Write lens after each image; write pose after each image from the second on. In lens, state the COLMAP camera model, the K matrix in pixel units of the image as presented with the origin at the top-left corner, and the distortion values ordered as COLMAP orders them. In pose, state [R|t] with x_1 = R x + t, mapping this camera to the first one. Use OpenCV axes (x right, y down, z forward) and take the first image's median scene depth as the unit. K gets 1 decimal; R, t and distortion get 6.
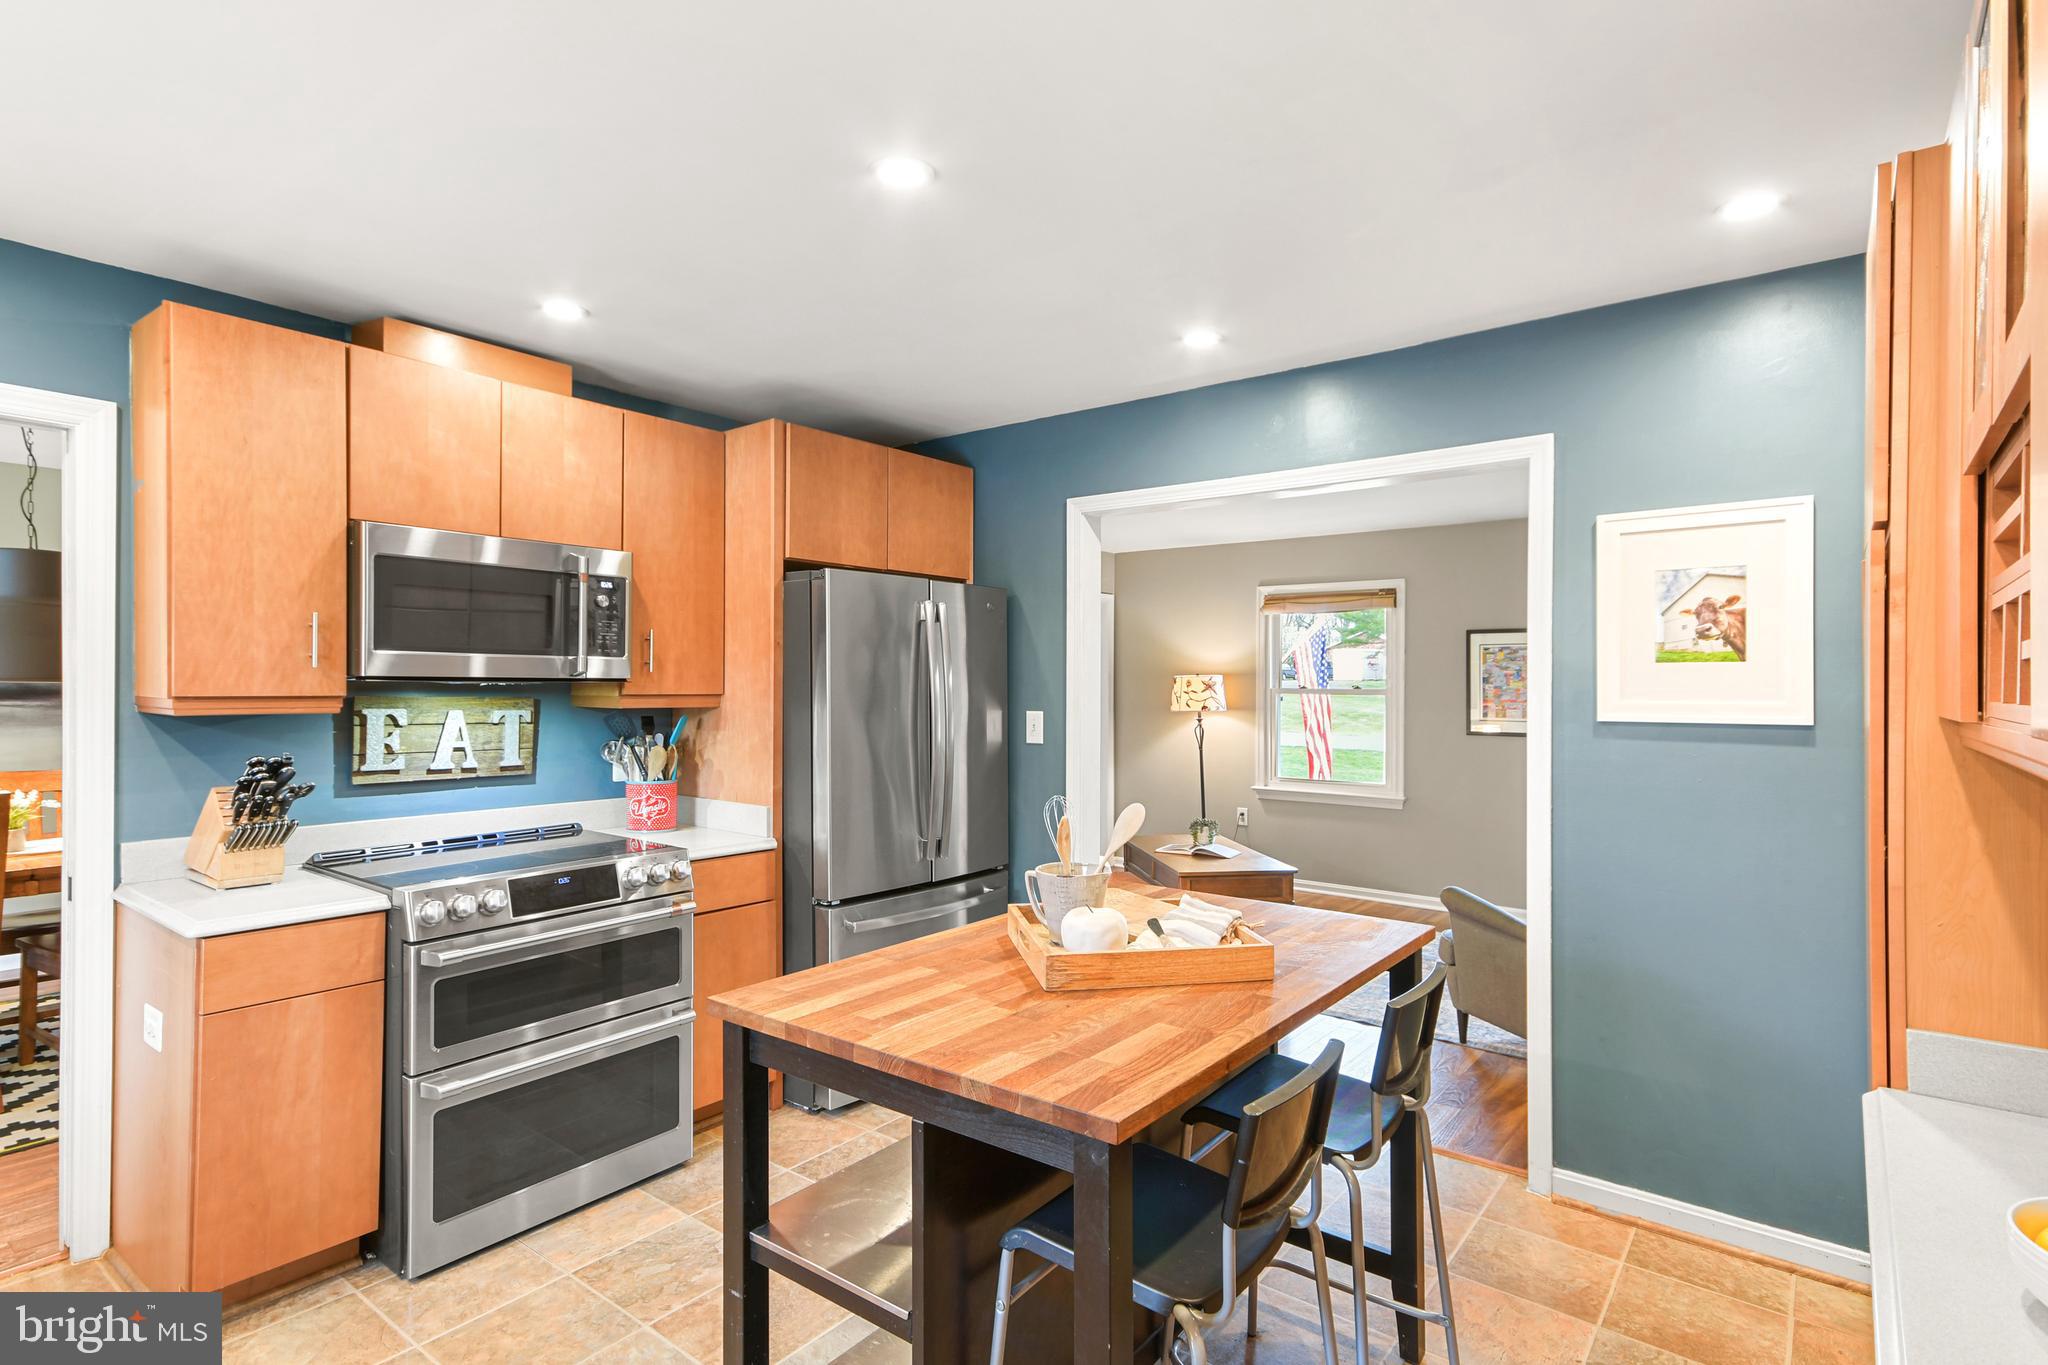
lens RADIAL K [[1049.5, 0, 1026.1], [0, 1049.5, 675.9], [0, 0, 1]] dist [0.007044, 0.000241]
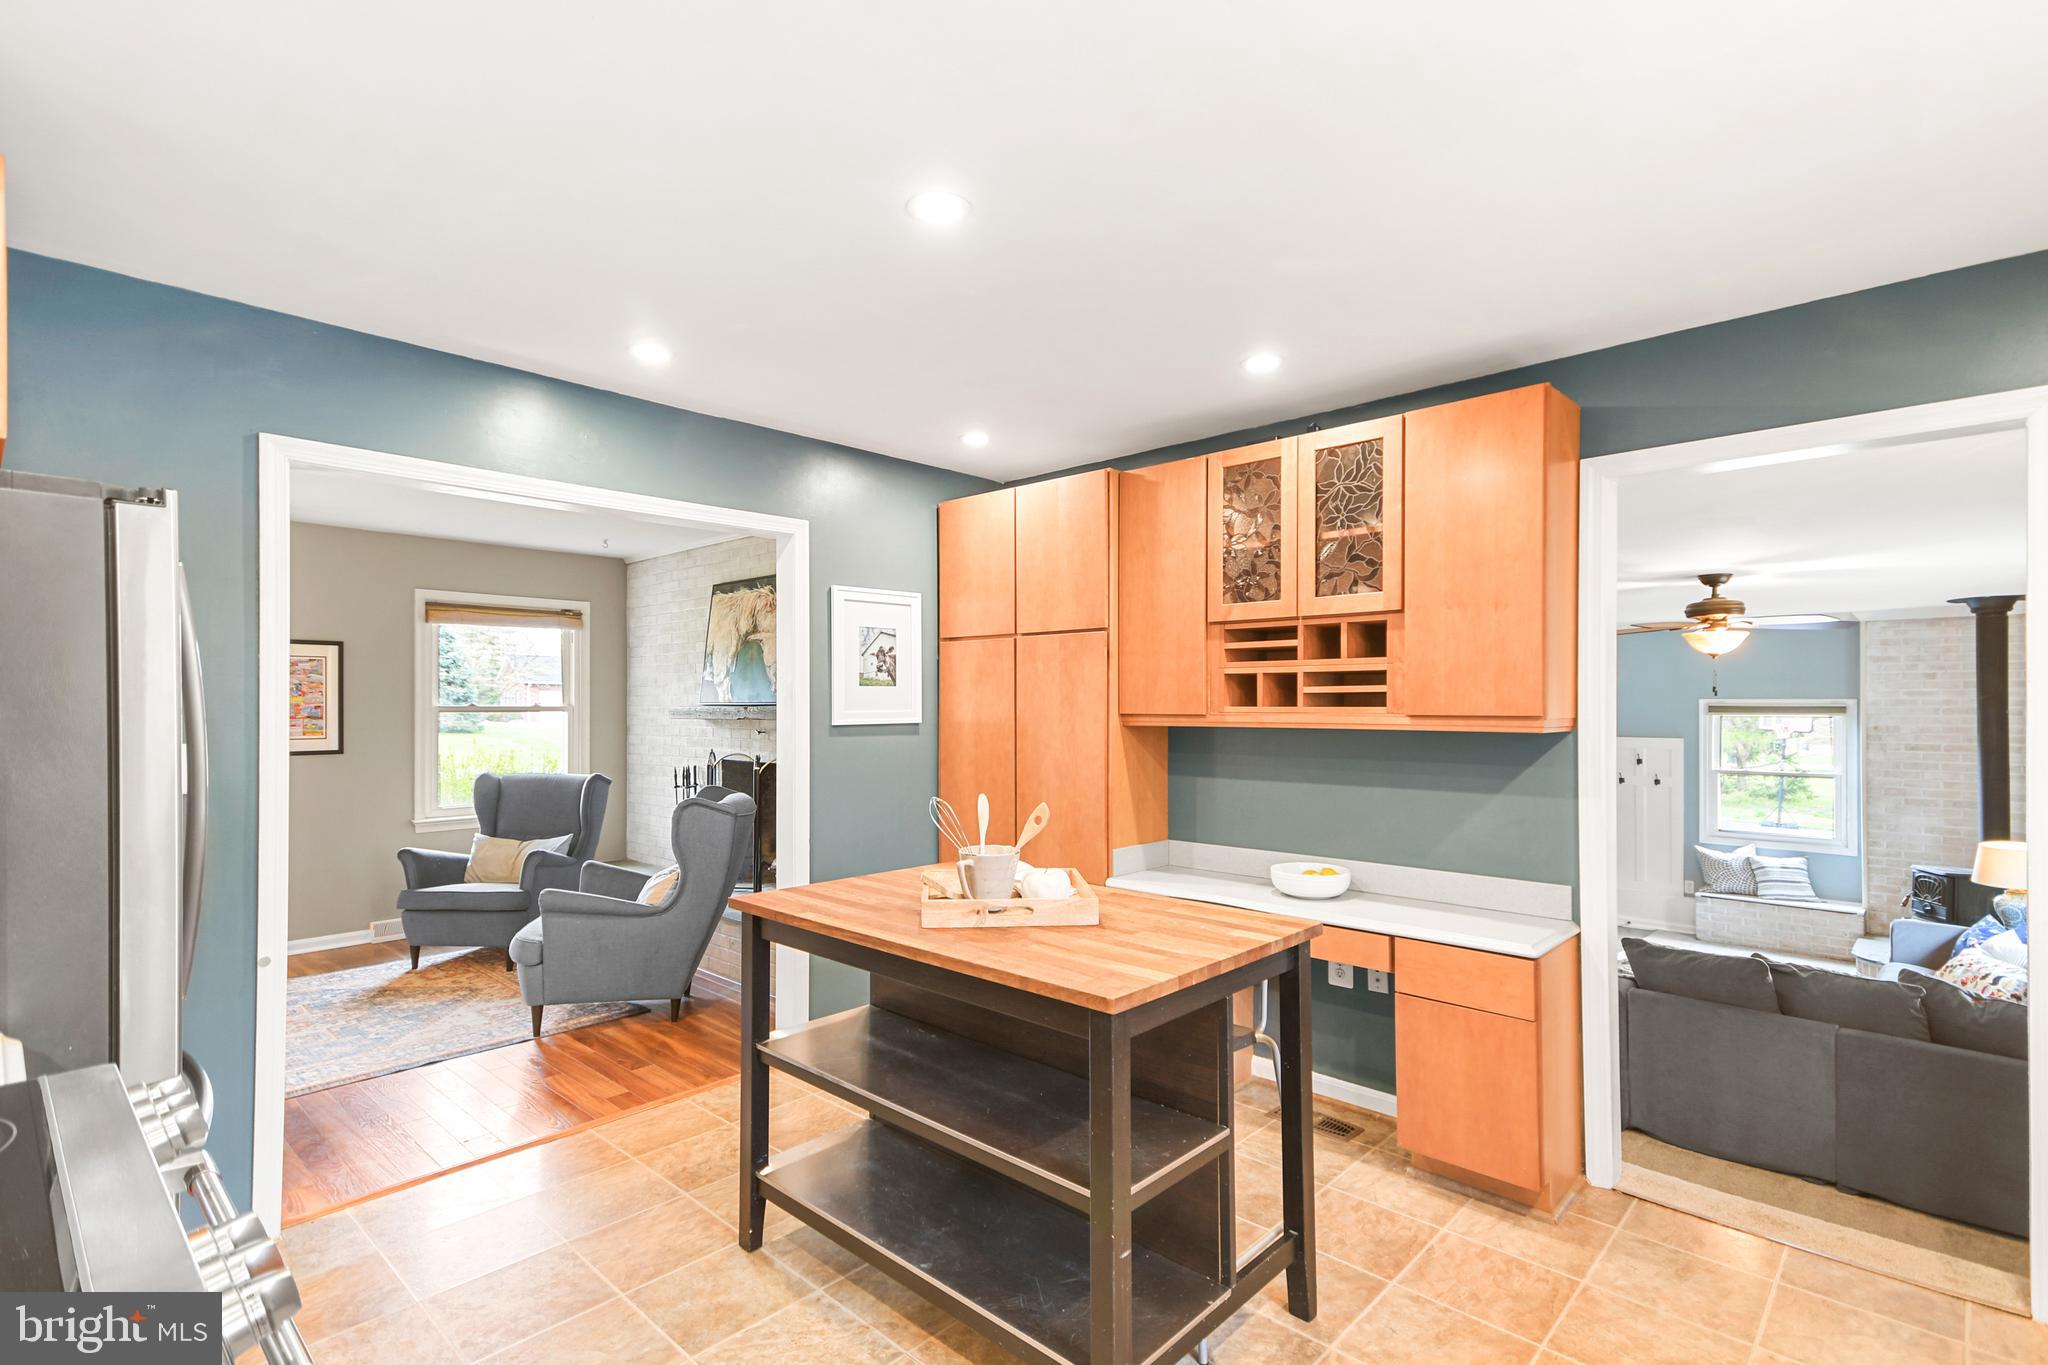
lens RADIAL K [[986.9, 0, 1022.8], [0, 986.9, 697.2], [0, 0, 1]] dist [0.035422, 0.001174]
pose [[0.083722, -0.000516, 0.996489, -0.709387], [-0.007072, 0.999974, 0.001112, 0.000577], [-0.996464, -0.007140, 0.083716, 0.548045]]
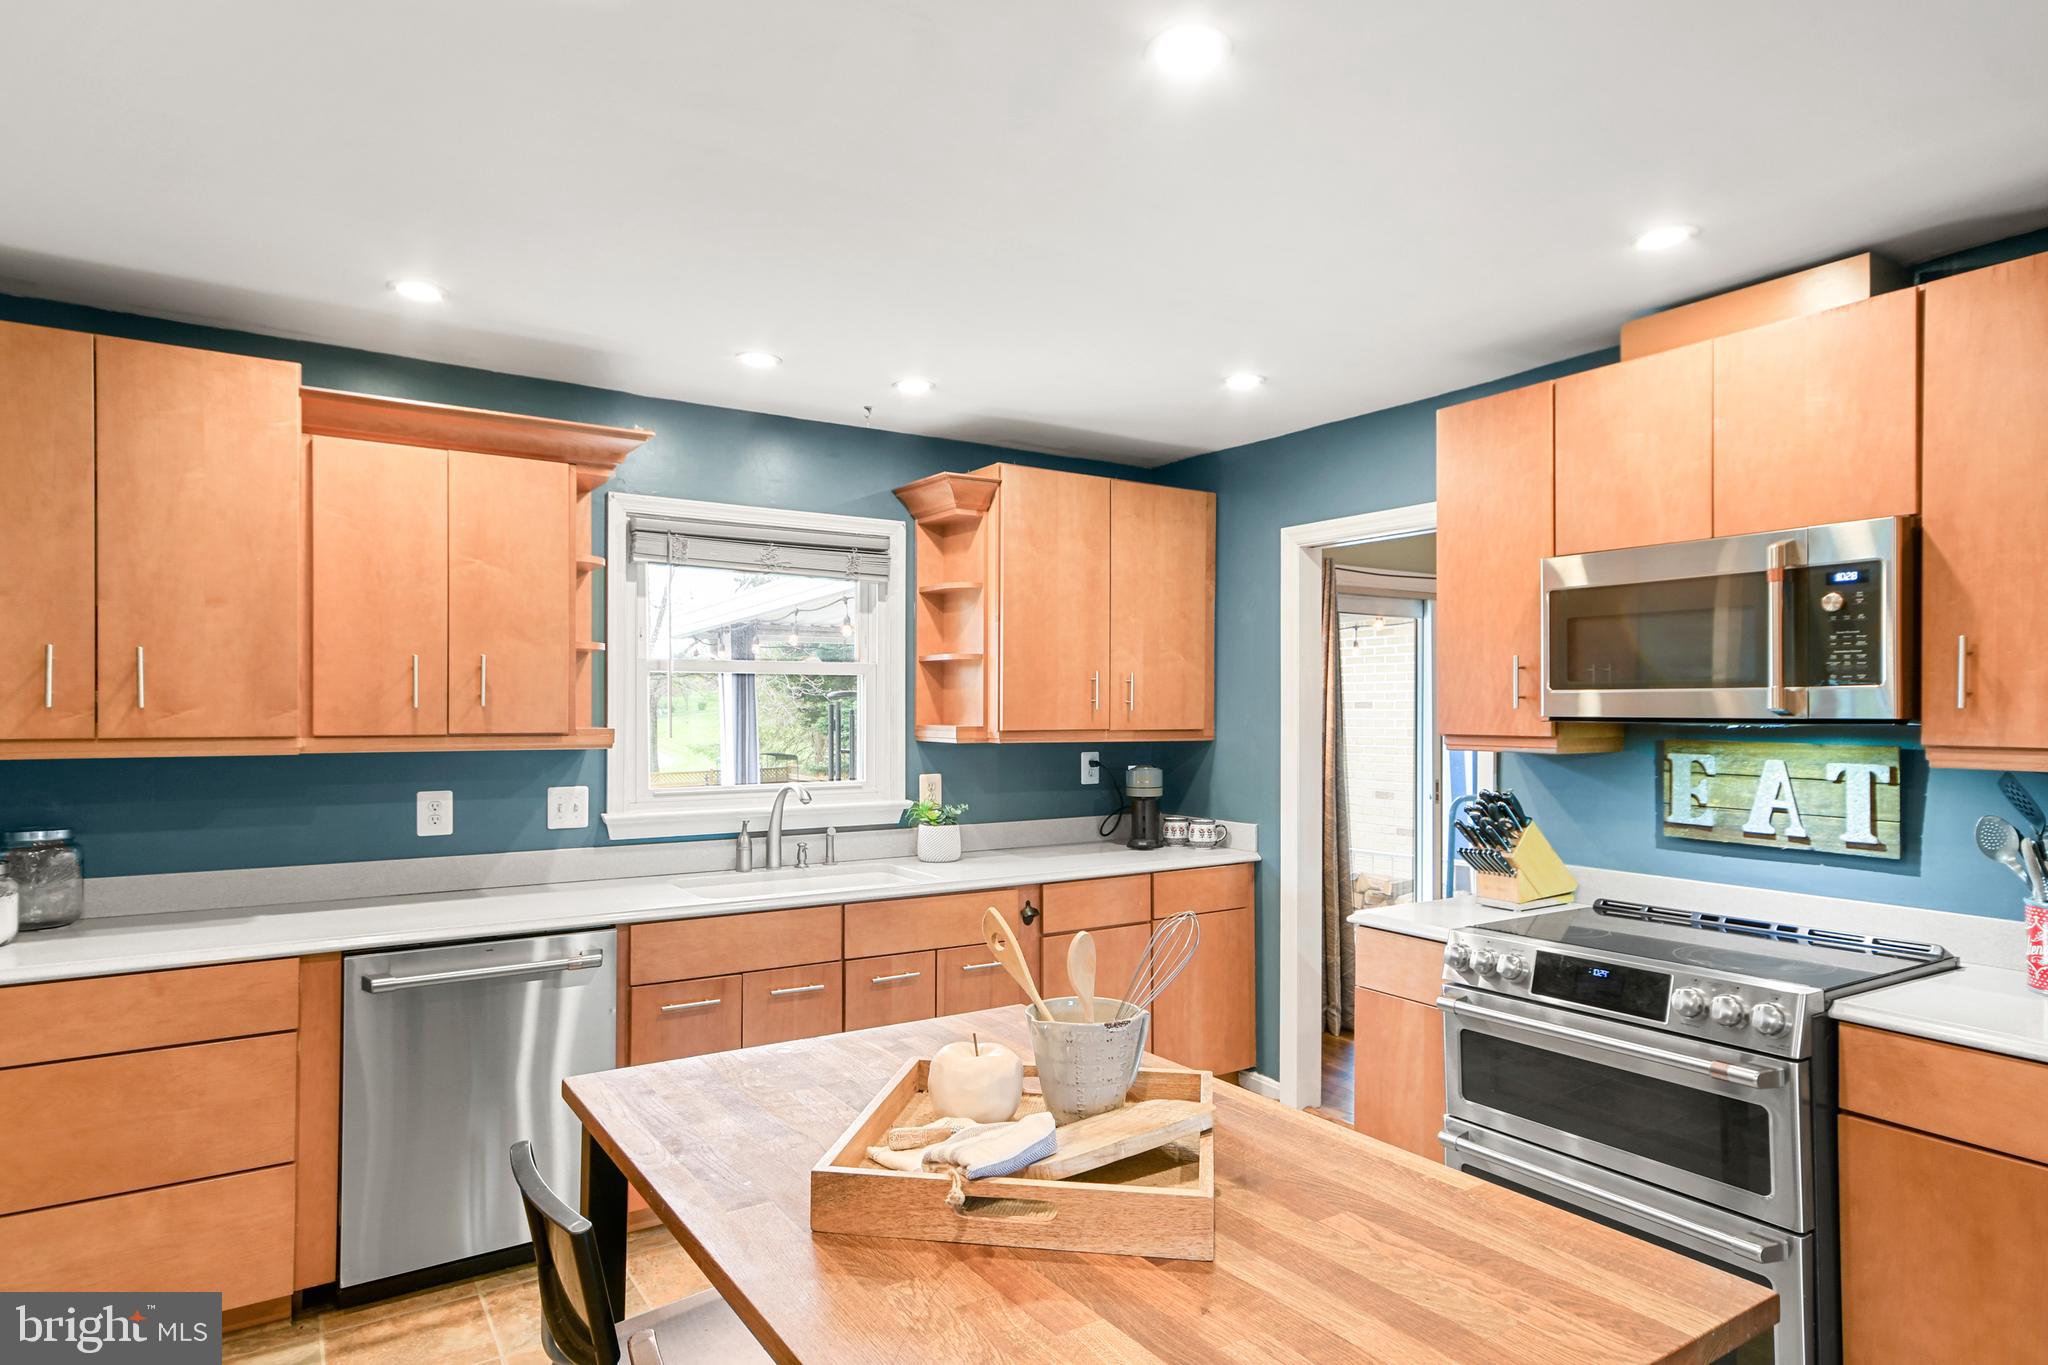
lens RADIAL K [[1157.9, 0, 1006.6], [0, 1157.9, 714.6], [0, 0, 1]] dist [0.050187, 0.000615]
pose [[-0.337779, -0.005203, -0.941211, 0.479683], [0.002455, 0.999976, -0.006409, 0.003265], [0.941222, -0.004476, -0.337758, 0.762018]]
